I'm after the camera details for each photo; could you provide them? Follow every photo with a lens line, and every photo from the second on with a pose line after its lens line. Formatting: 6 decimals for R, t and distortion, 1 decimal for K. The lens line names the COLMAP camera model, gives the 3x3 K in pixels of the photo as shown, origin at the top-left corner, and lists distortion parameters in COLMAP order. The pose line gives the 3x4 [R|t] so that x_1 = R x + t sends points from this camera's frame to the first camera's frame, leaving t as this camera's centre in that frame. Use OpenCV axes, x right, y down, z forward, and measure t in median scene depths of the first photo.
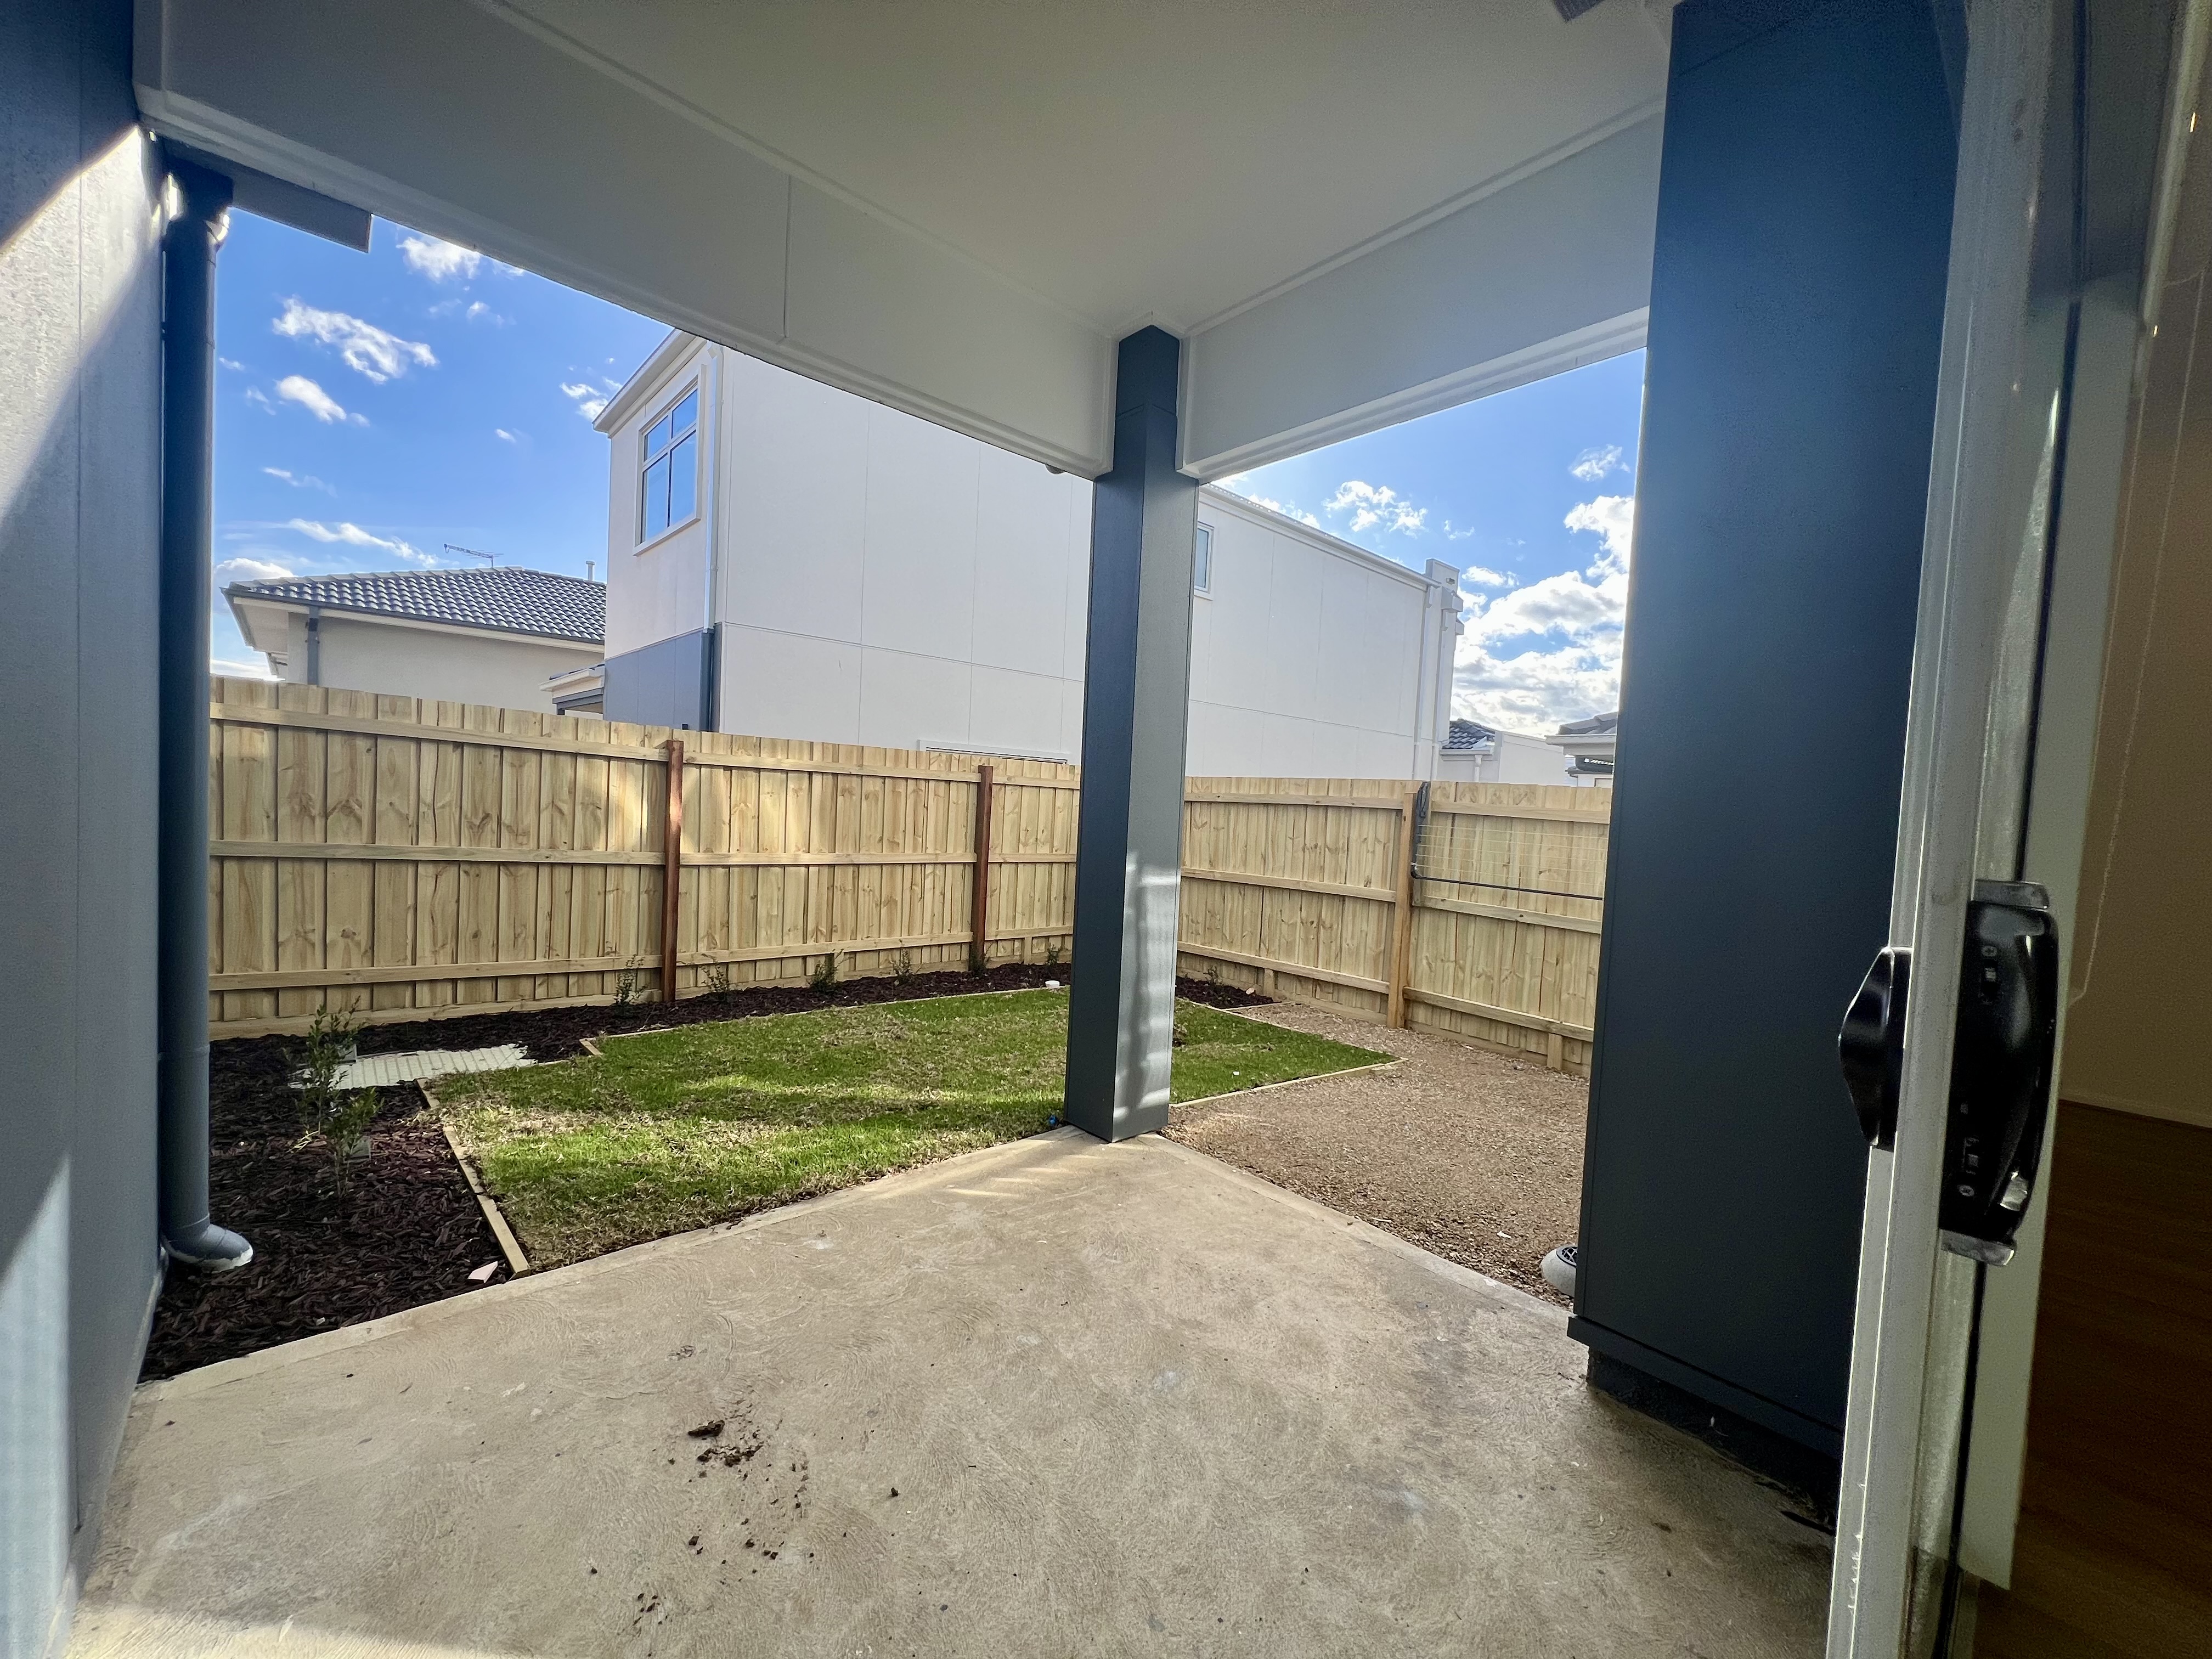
lens RADIAL K [[882.3, 0, 1102.3], [0, 882.3, 831.9], [0, 0, 1]] dist [-0.002980, 0.001172]
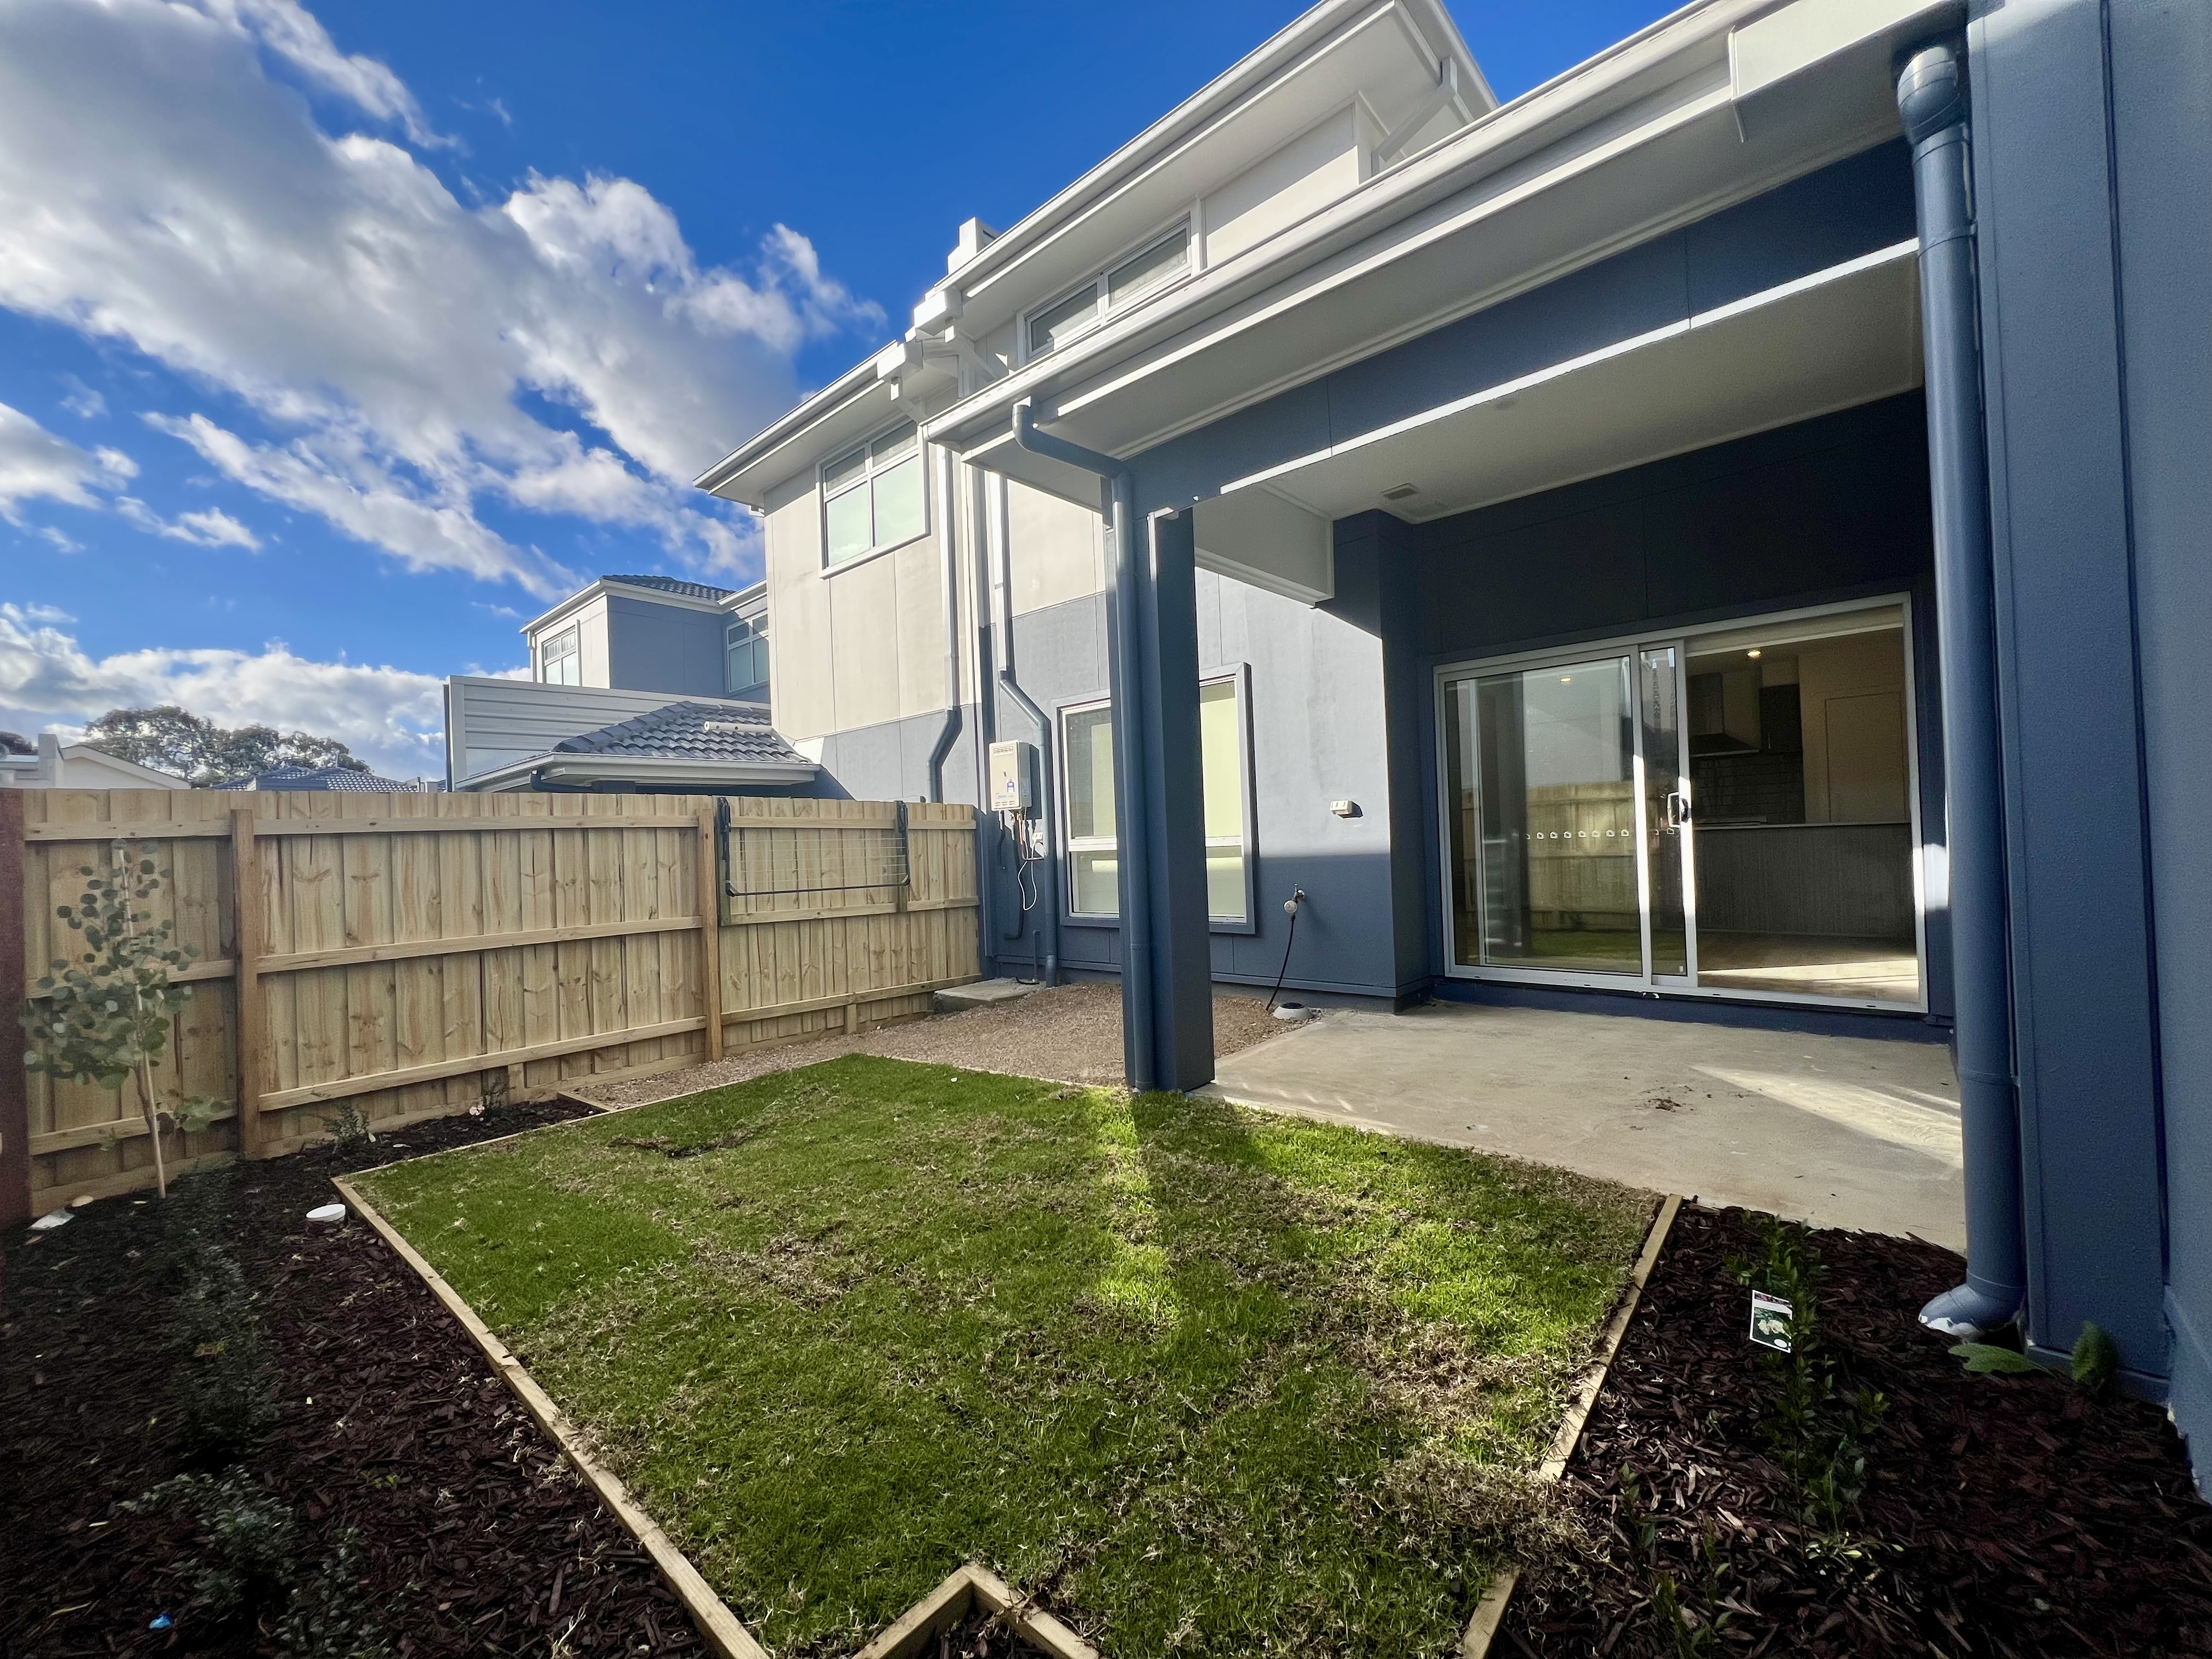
lens RADIAL K [[882.3, 0, 1103.5], [0, 882.3, 831.4], [0, 0, 1]] dist [-0.002980, 0.001172]
pose [[-0.100990, -0.039017, 0.994122, -0.604997], [0.073569, 0.996202, 0.046573, -0.031637], [-0.992164, 0.077840, -0.097736, 0.641000]]
